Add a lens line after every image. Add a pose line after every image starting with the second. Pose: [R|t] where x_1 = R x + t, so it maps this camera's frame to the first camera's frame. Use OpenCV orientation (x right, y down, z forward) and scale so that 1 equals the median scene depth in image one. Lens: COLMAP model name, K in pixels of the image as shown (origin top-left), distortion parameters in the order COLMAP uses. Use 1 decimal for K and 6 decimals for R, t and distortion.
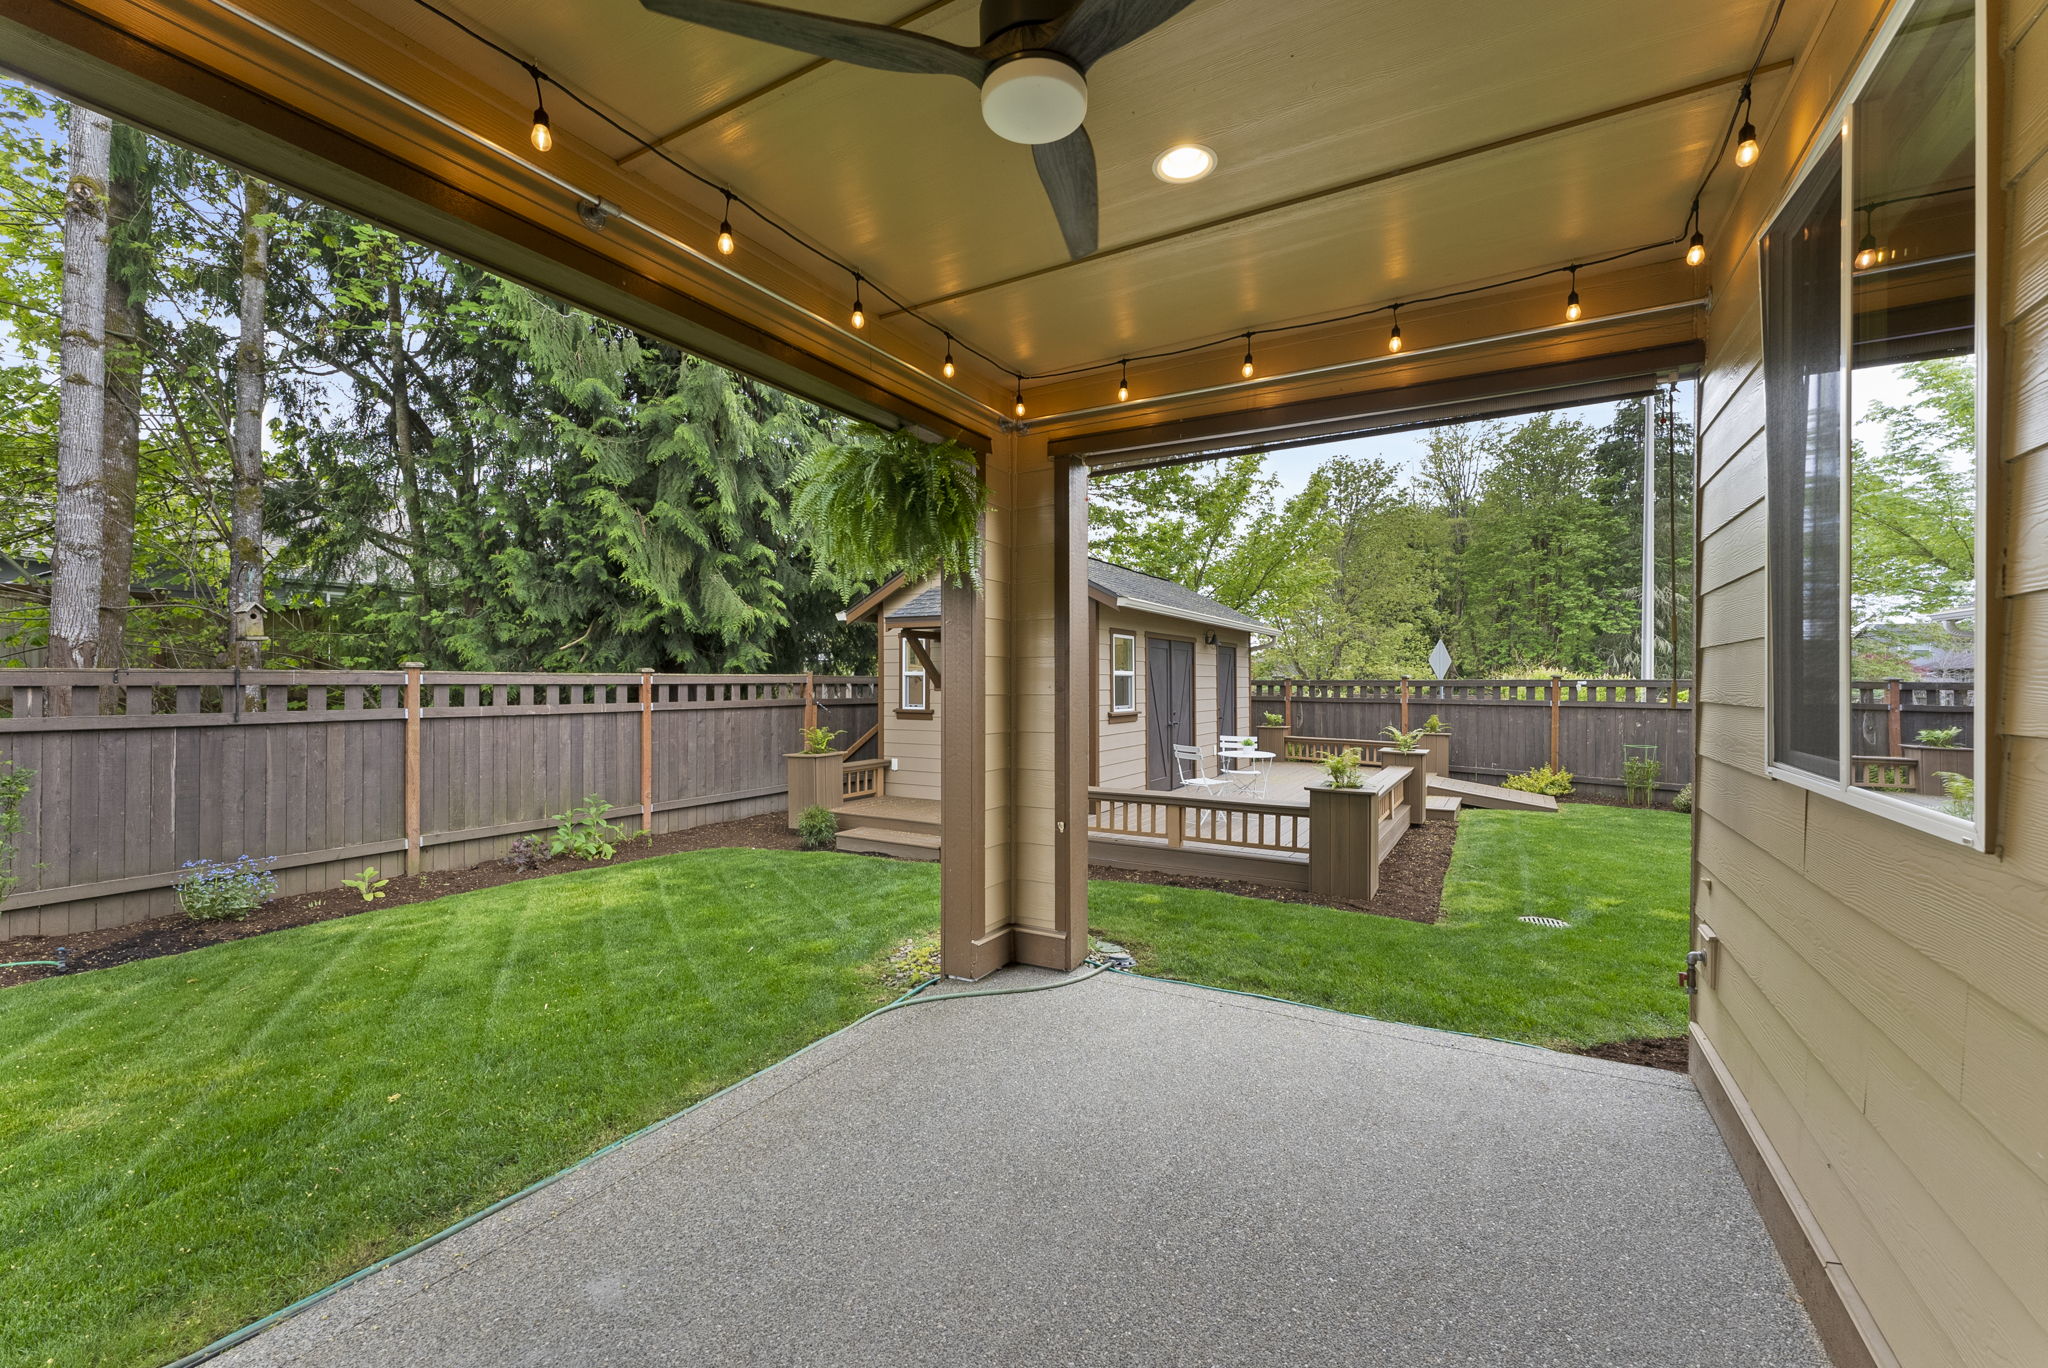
lens RADIAL K [[827.2, 0, 1027.9], [0, 827.2, 682.2], [0, 0, 1]] dist [-0.003816, -0.000088]
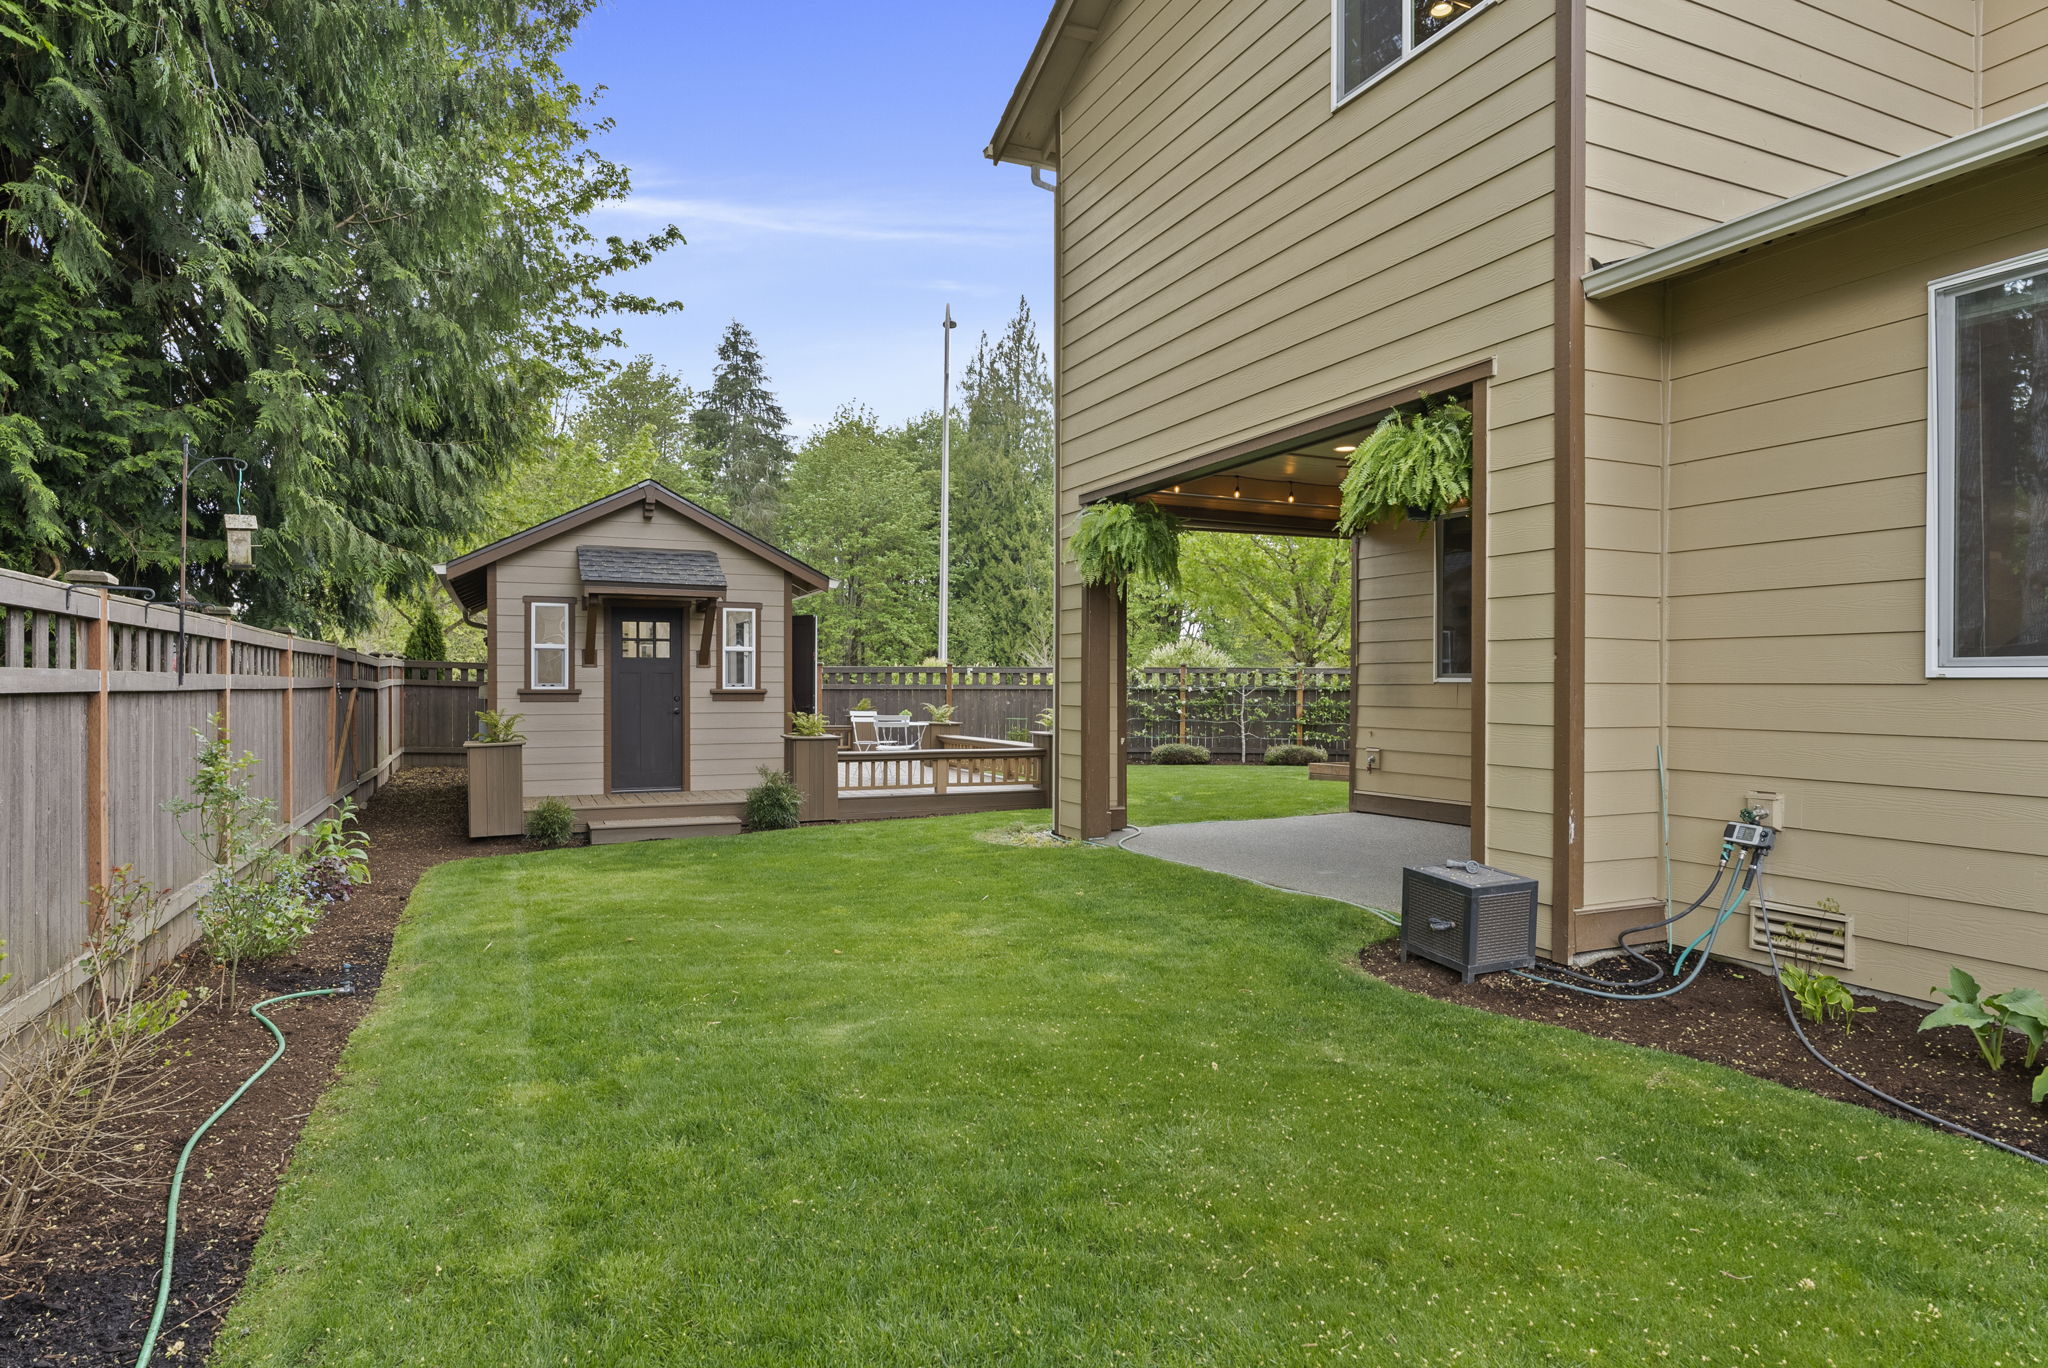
lens RADIAL K [[1168.4, 0, 1029.8], [0, 1168.4, 684.6], [0, 0, 1]] dist [-0.000573, -0.000021]
pose [[0.583347, 0.000775, 0.812223, -0.665979], [-0.001493, 0.999999, 0.000118, 0.022608], [-0.812222, -0.001281, 0.583348, -0.066046]]
